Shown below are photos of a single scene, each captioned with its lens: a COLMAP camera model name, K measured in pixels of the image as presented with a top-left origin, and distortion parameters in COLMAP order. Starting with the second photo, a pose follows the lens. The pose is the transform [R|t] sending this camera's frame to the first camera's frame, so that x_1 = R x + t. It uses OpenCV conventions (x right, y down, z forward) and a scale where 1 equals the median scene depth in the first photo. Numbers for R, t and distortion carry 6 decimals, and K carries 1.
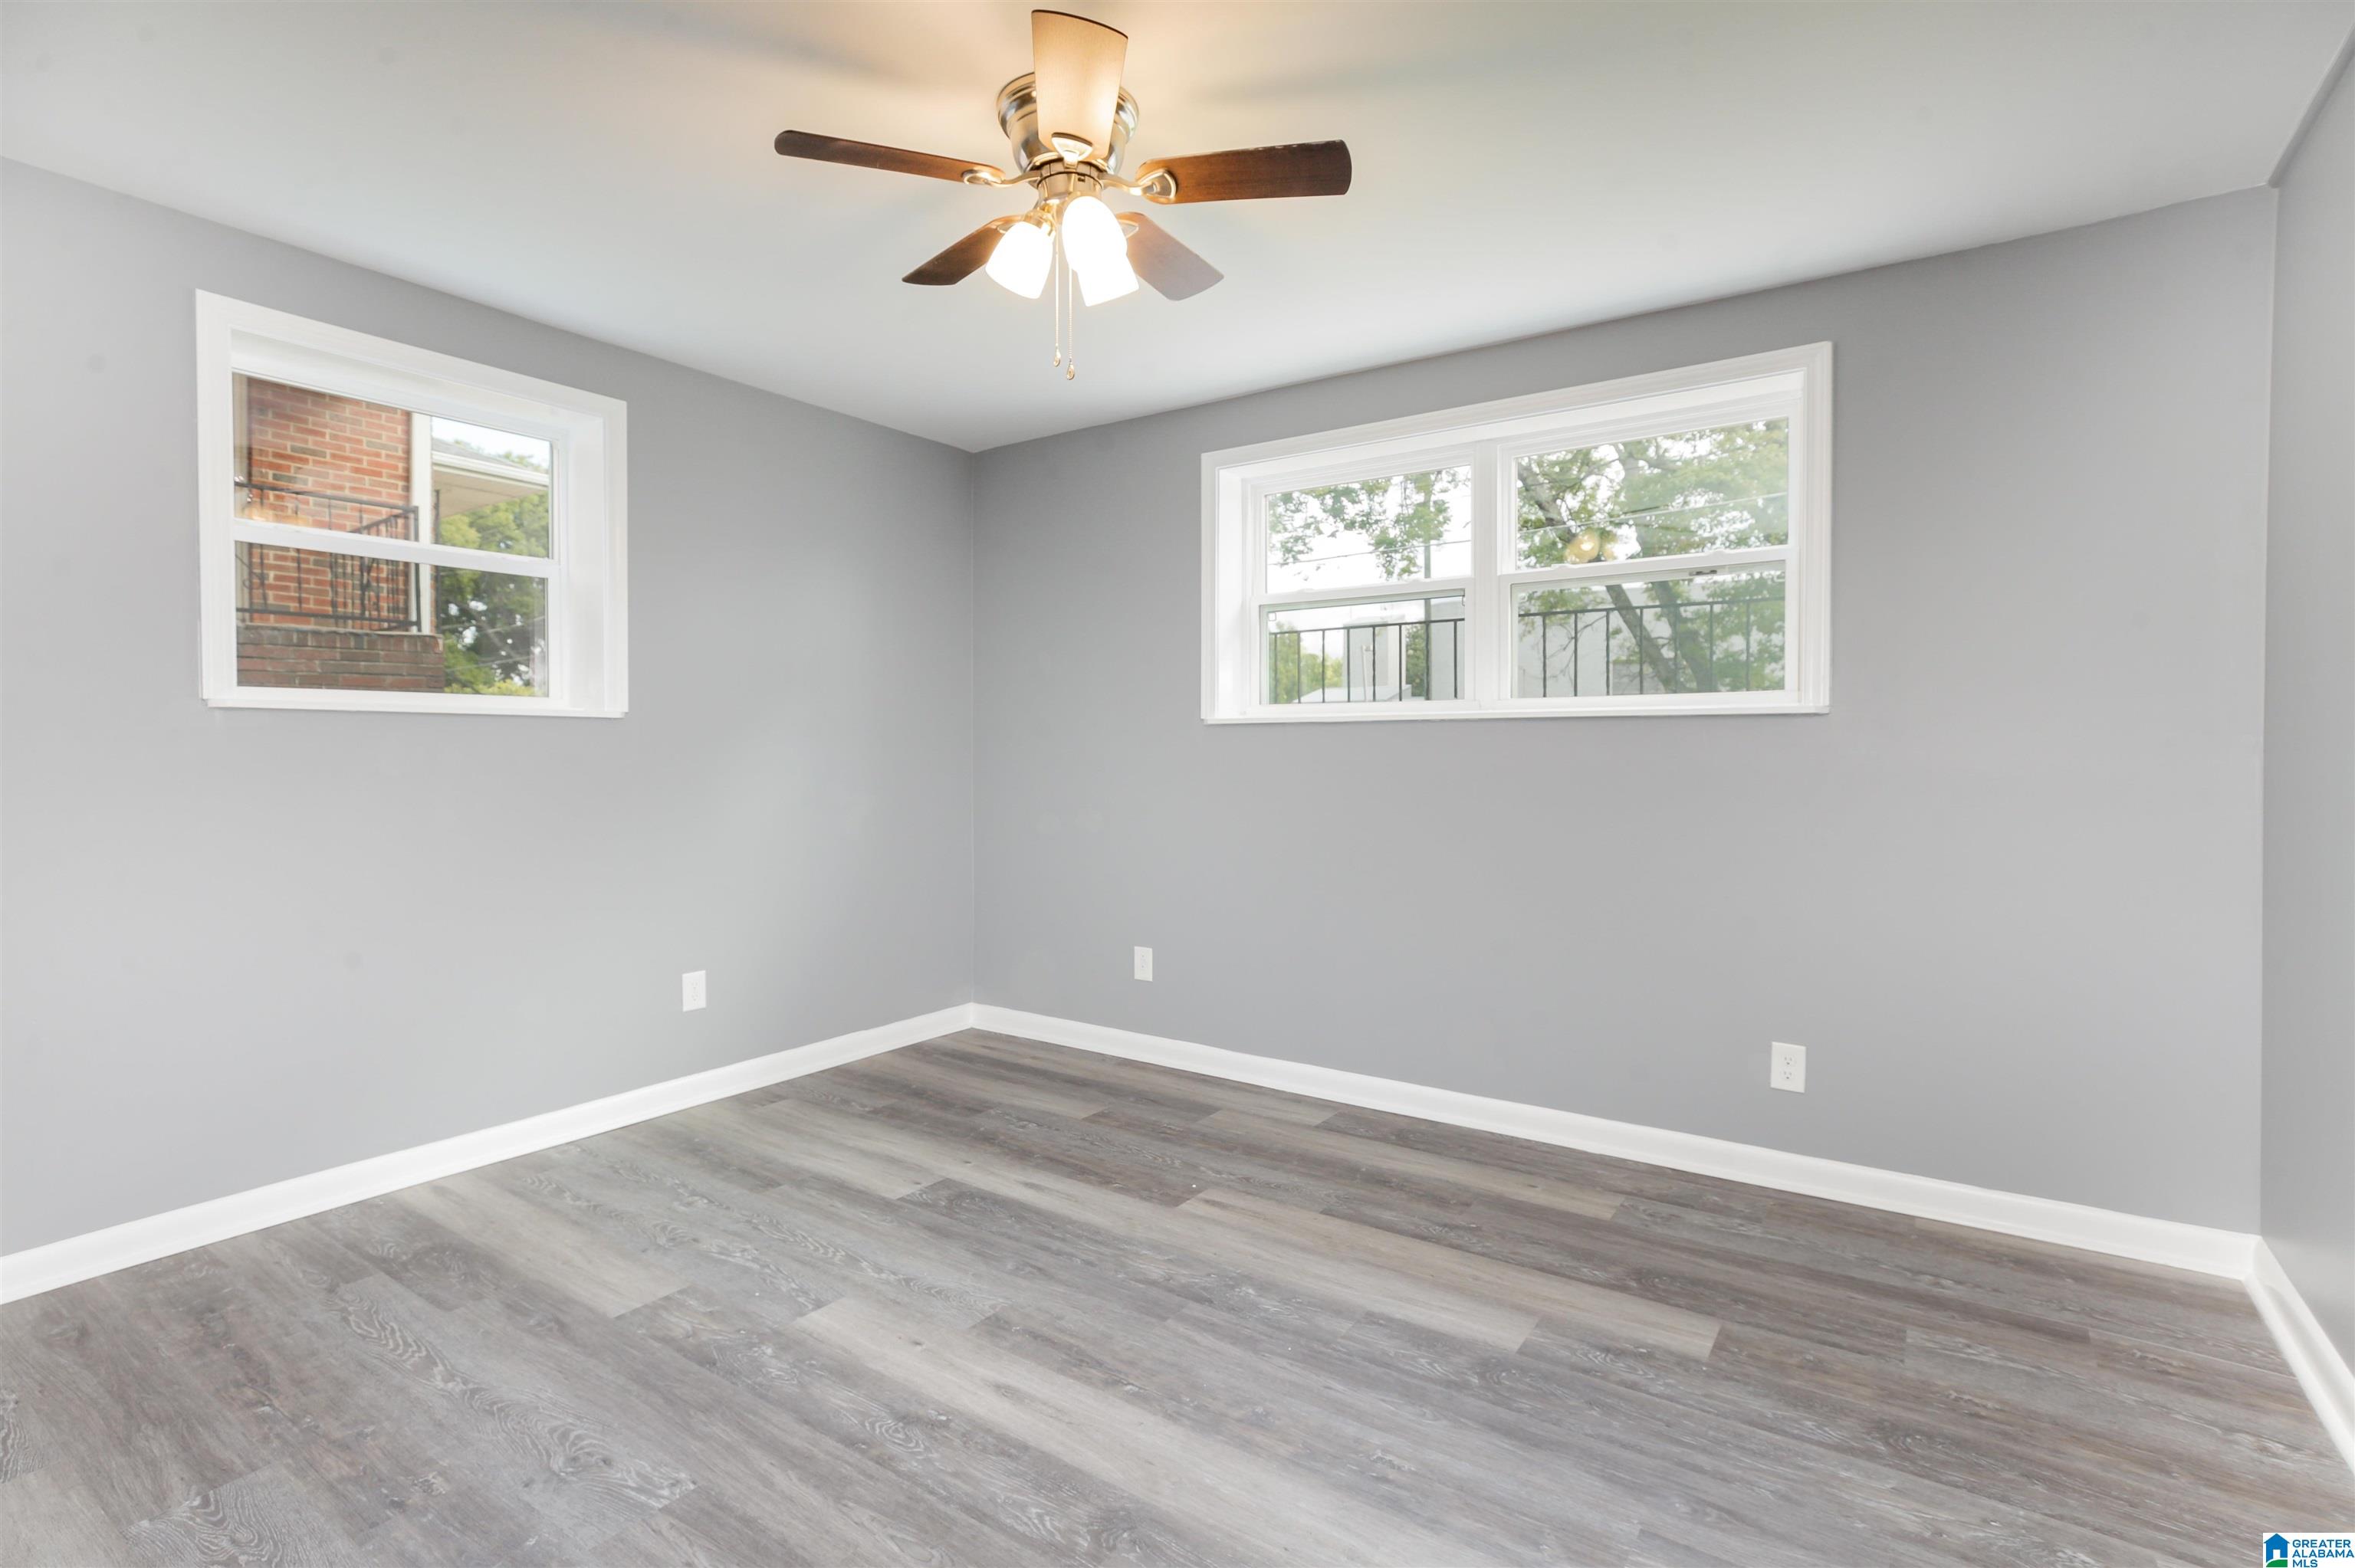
lens RADIAL K [[1097.2, 0, 1194.2], [0, 1097.2, 771.3], [0, 0, 1]] dist [-0.011490, 0.004023]
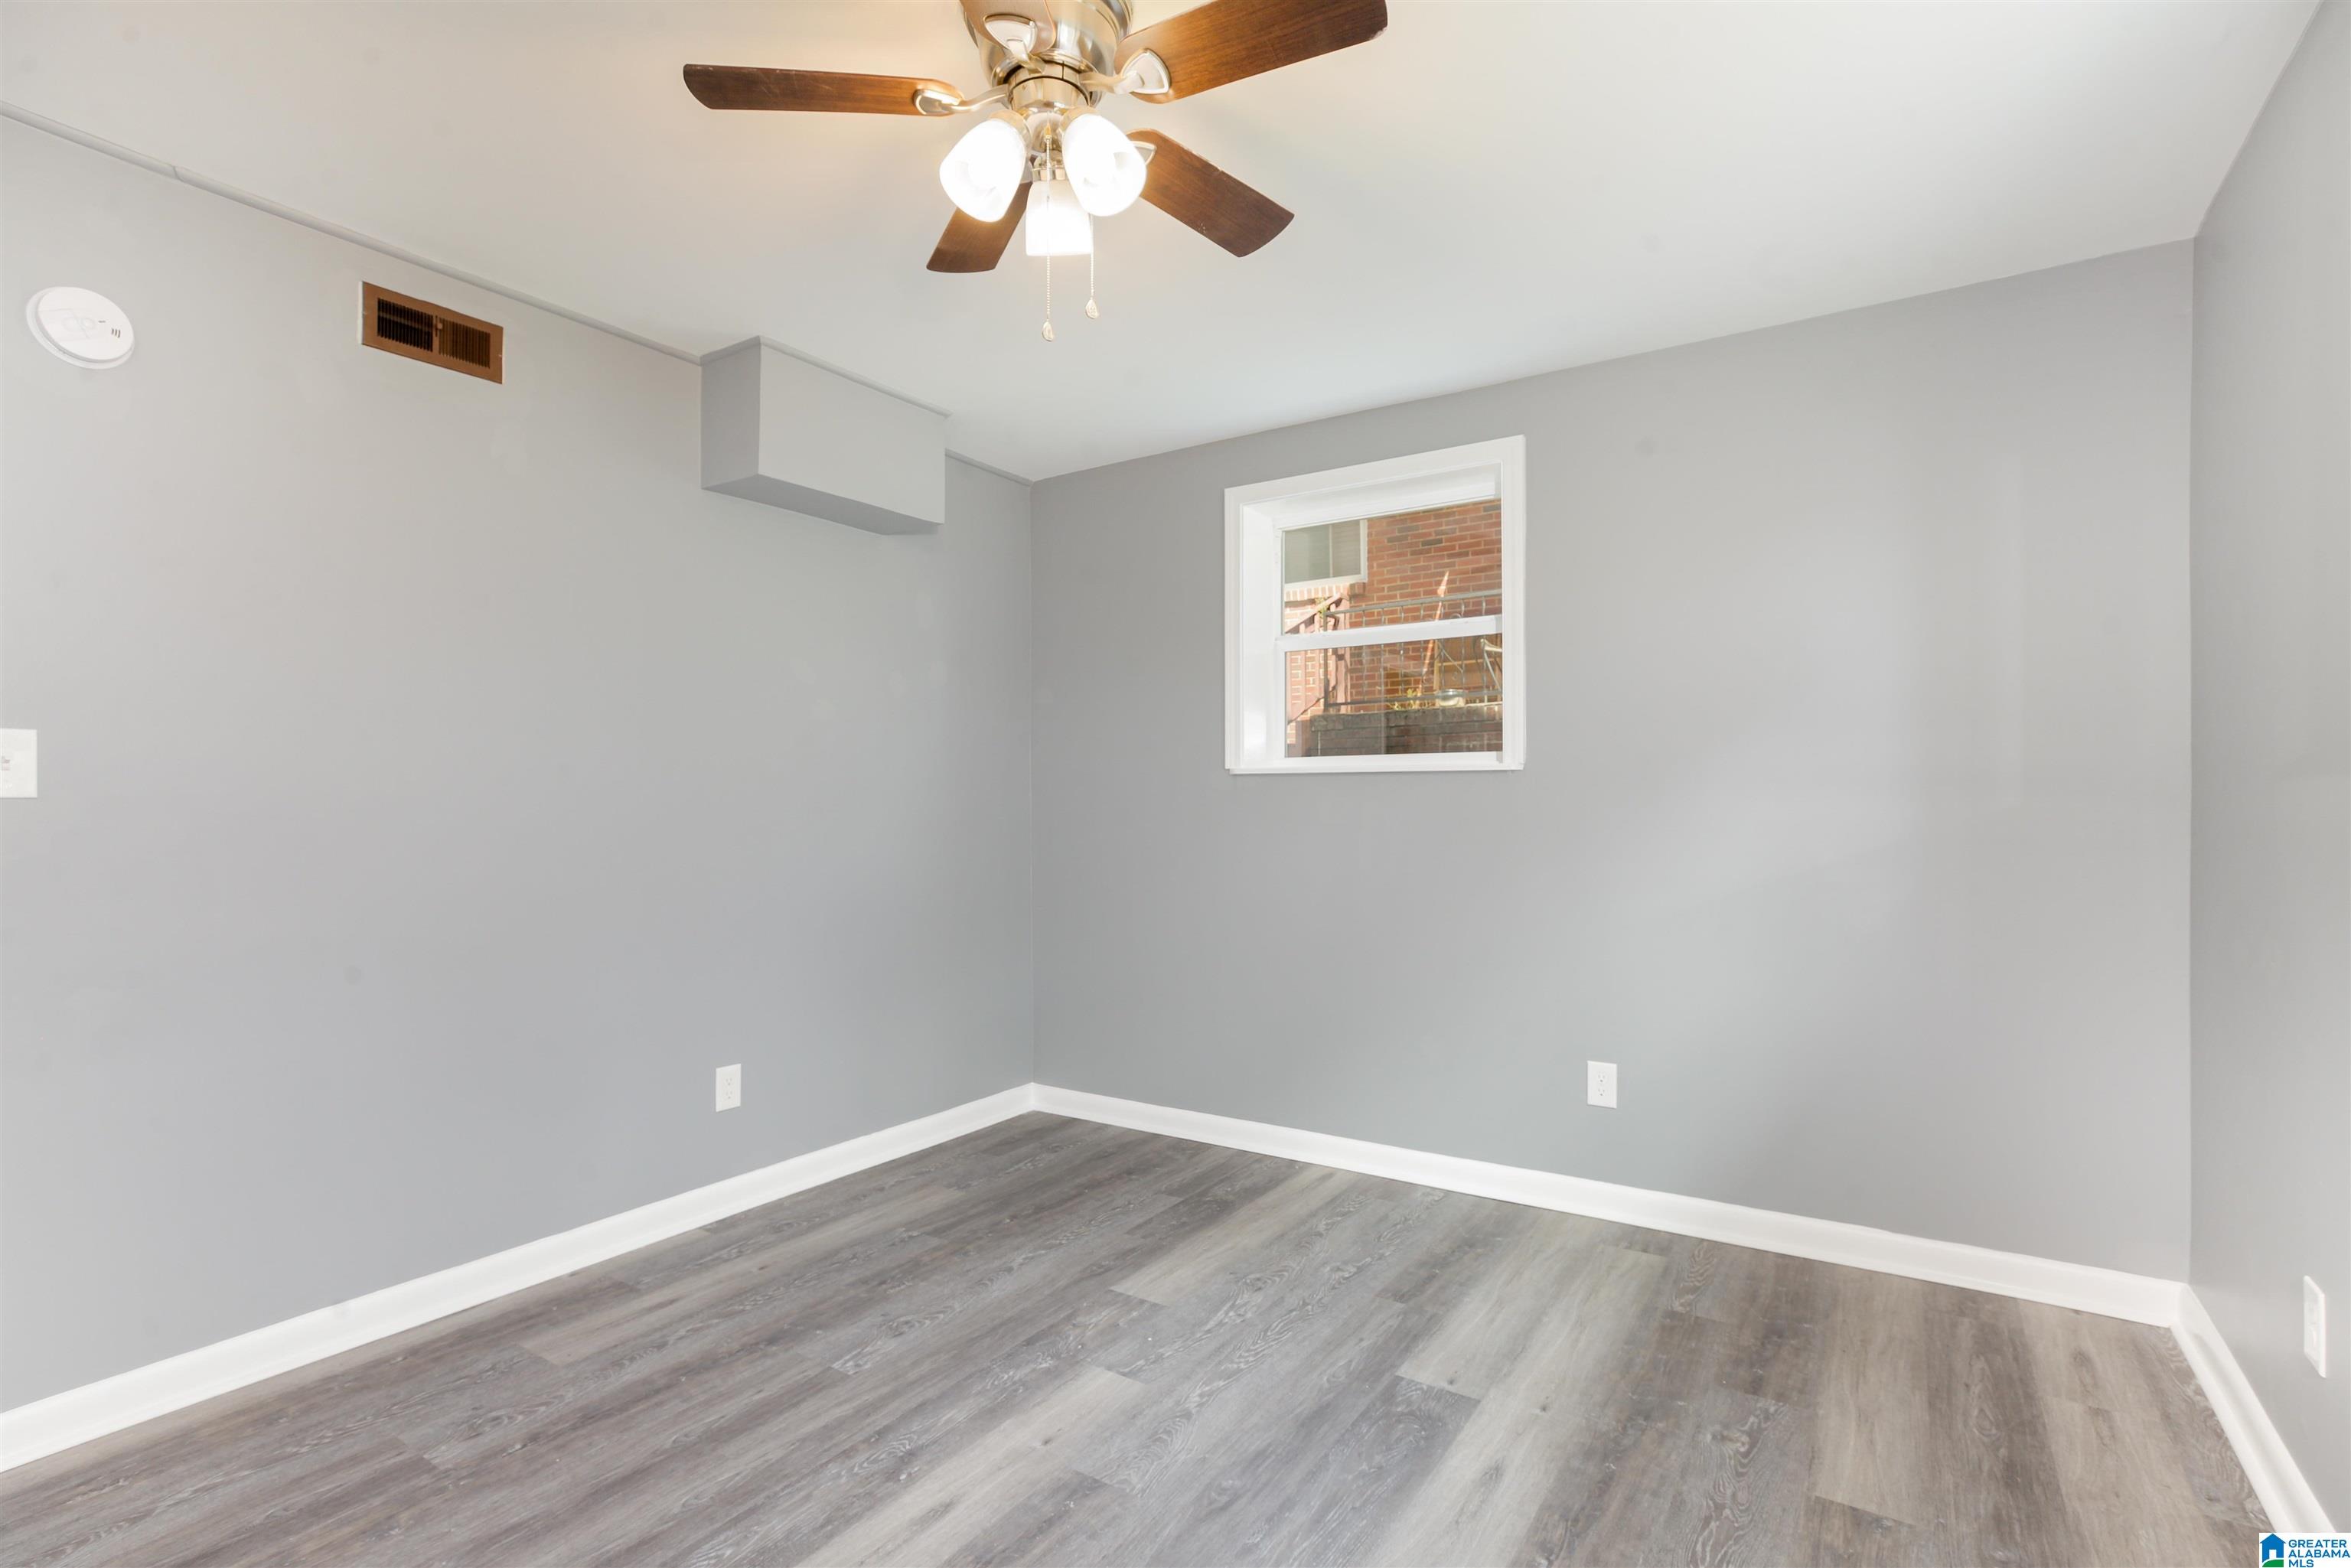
lens RADIAL K [[1095.5, 0, 1152.0], [0, 1095.5, 791.5], [0, 0, 1]] dist [-0.011490, 0.004023]
pose [[0.015696, -0.011400, -0.999812, 0.572908], [-0.015399, 0.999814, -0.011642, -0.025217], [0.999758, 0.015579, 0.015517, 0.872584]]
